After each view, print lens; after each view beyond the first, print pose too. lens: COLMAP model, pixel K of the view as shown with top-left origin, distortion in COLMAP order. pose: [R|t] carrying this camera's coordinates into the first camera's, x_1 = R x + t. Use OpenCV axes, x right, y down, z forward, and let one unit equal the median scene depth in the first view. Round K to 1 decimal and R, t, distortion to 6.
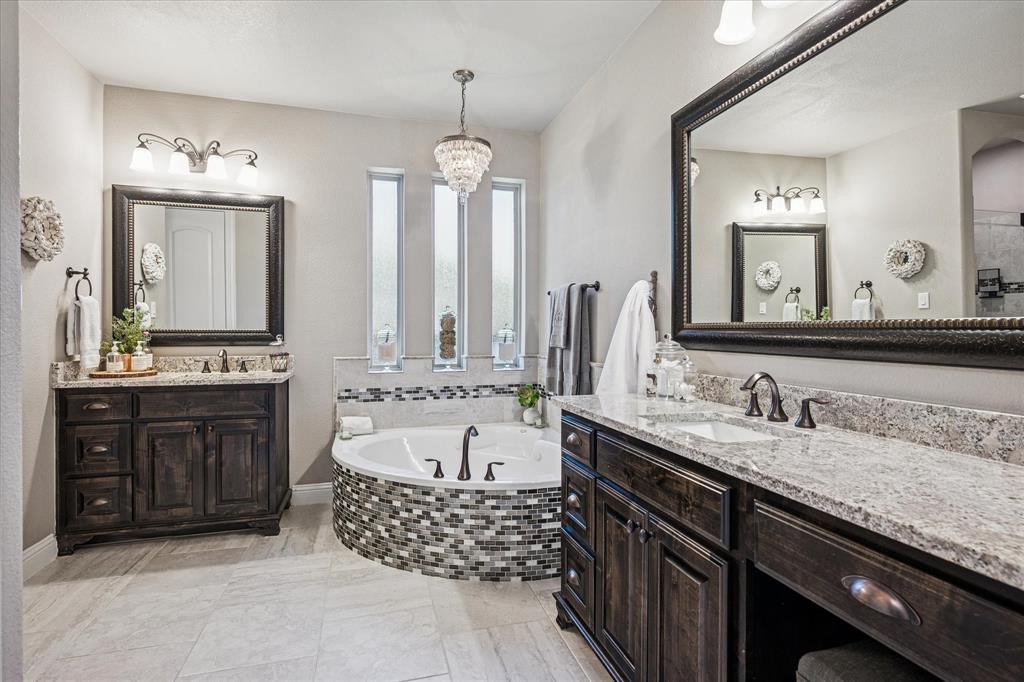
lens RADIAL K [[515.1, 0, 512.1], [0, 515.1, 340.1], [0, 0, 1]] dist [0.000161, 0.000823]
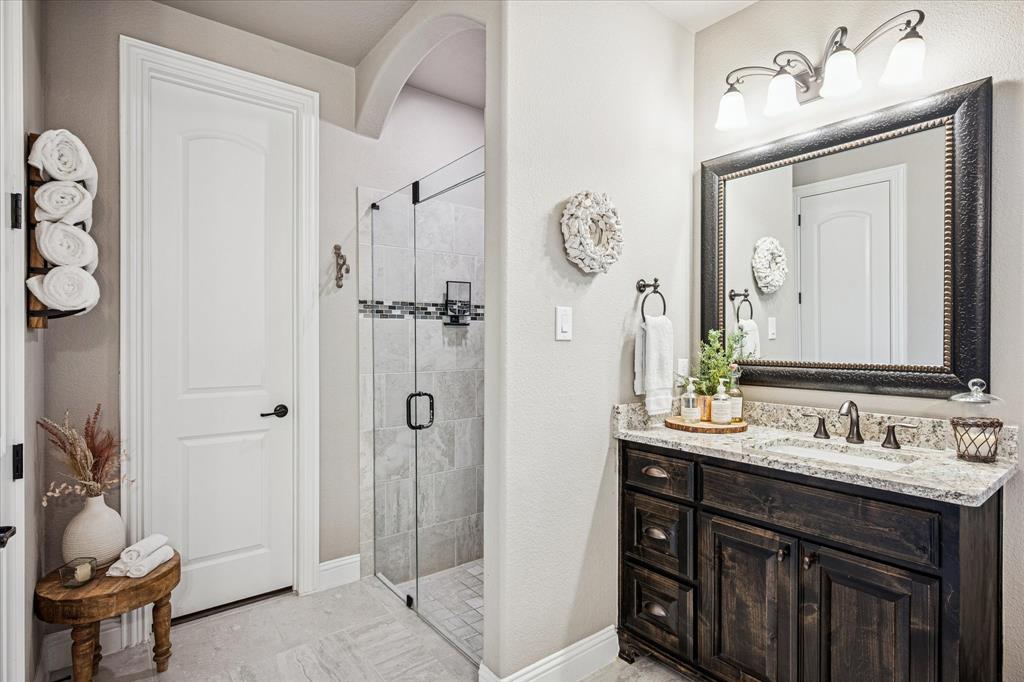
lens RADIAL K [[515.1, 0, 512.1], [0, 515.1, 340.1], [0, 0, 1]] dist [0.000161, 0.000823]
pose [[0.383454, -0.002727, -0.923556, -0.221952], [-0.015911, 0.999828, -0.009558, -0.040234], [0.923423, 0.018359, 0.383344, 0.525270]]
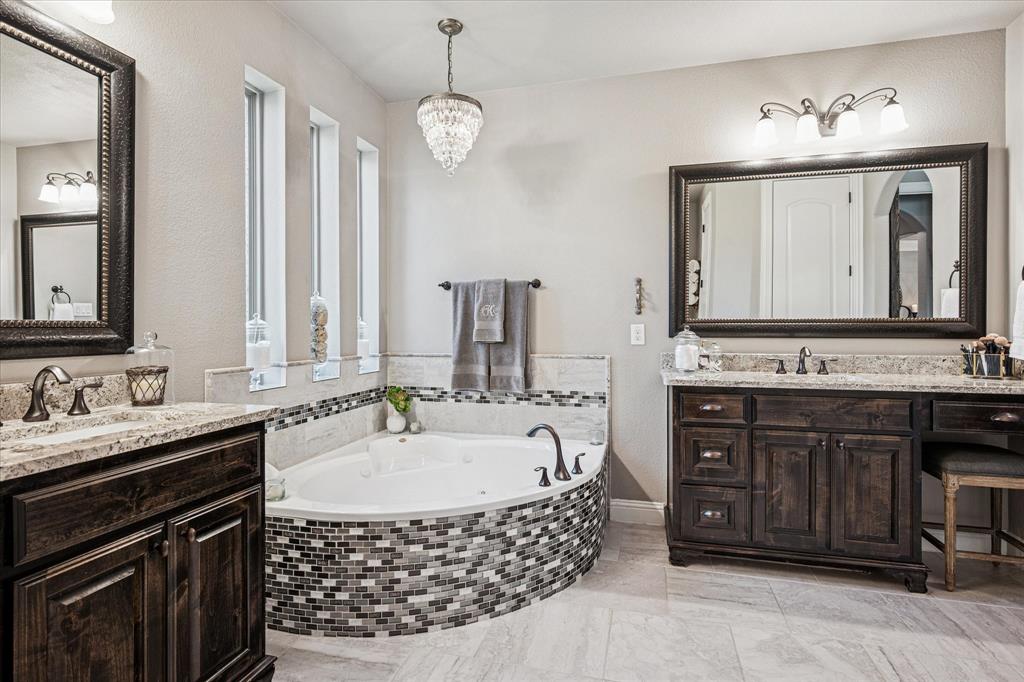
lens RADIAL K [[526.1, 0, 511.7], [0, 526.1, 334.0], [0, 0, 1]] dist [0.005597, 0.001686]
pose [[0.505849, -0.011934, 0.862539, -0.848806], [0.017975, 0.999833, 0.003292, -0.003340], [-0.862435, 0.013839, 0.505979, 0.509553]]
